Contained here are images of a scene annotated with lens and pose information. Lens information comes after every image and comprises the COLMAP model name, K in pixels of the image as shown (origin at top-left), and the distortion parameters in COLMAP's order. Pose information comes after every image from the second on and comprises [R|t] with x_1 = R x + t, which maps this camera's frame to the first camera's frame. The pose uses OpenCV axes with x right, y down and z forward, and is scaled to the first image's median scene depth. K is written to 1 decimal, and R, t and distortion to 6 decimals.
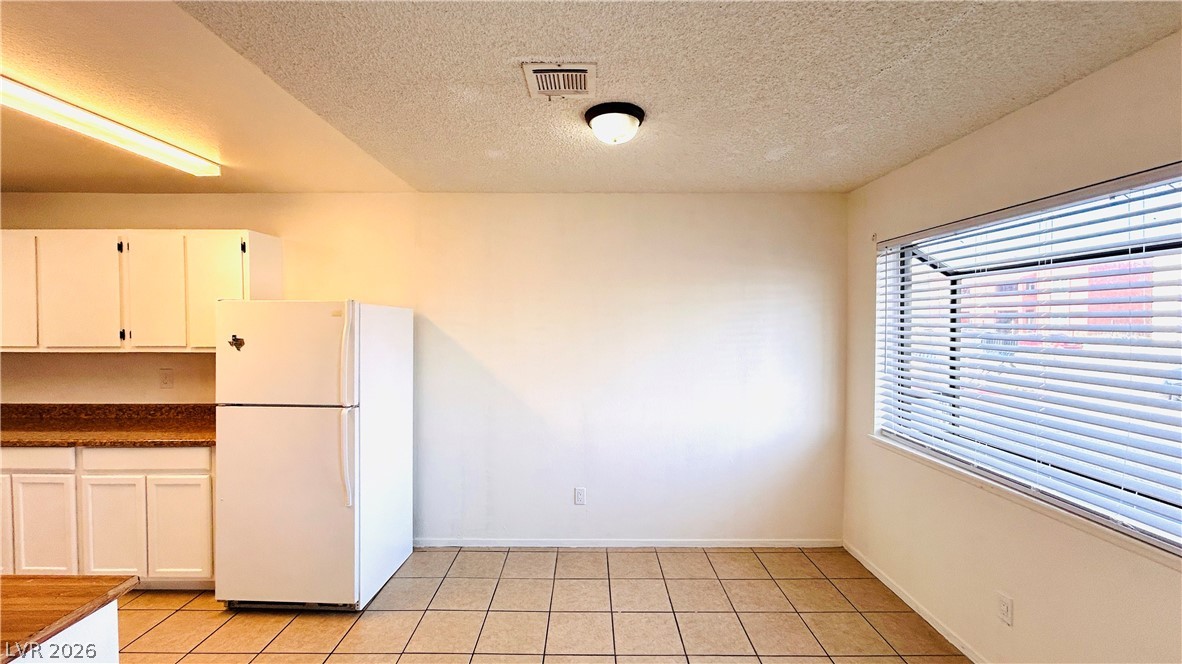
lens RADIAL K [[474.8, 0, 590.3], [0, 474.8, 334.5], [0, 0, 1]] dist [0.001296, 0.000186]
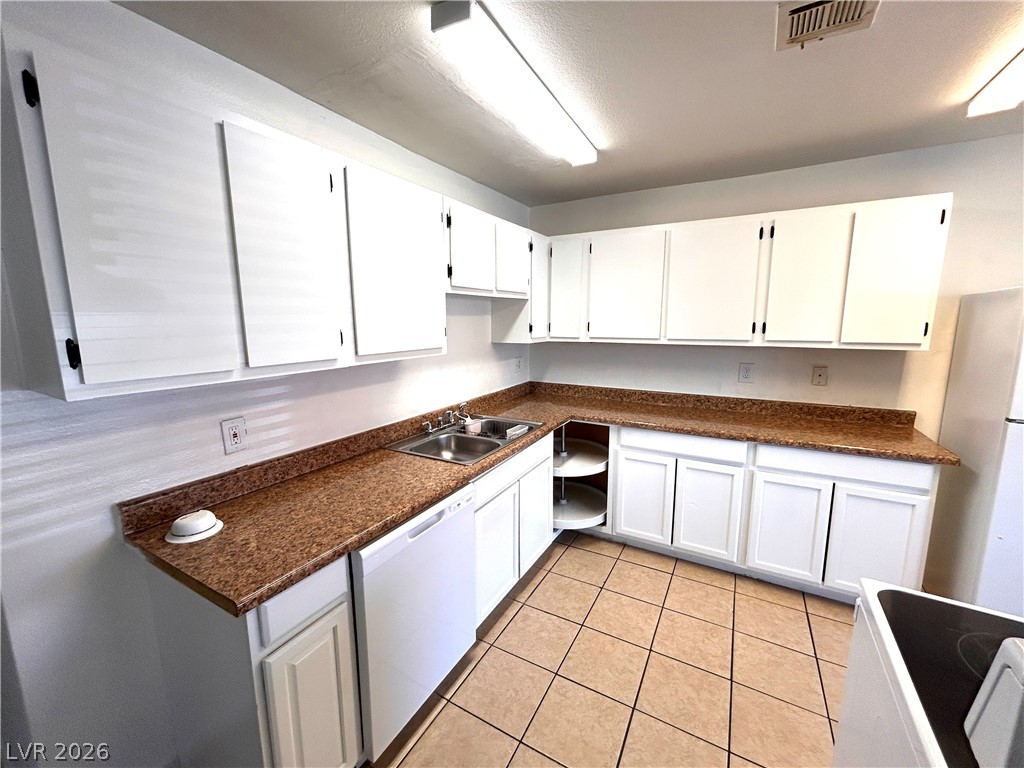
lens RADIAL K [[410.6, 0, 511.6], [0, 410.6, 381.5], [0, 0, 1]] dist [0.000160, 0.000024]
pose [[0.869616, 0.066718, -0.489201, -0.933229], [-0.002337, 0.991373, 0.131051, 0.000190], [0.493724, -0.112821, 0.862269, 0.026069]]
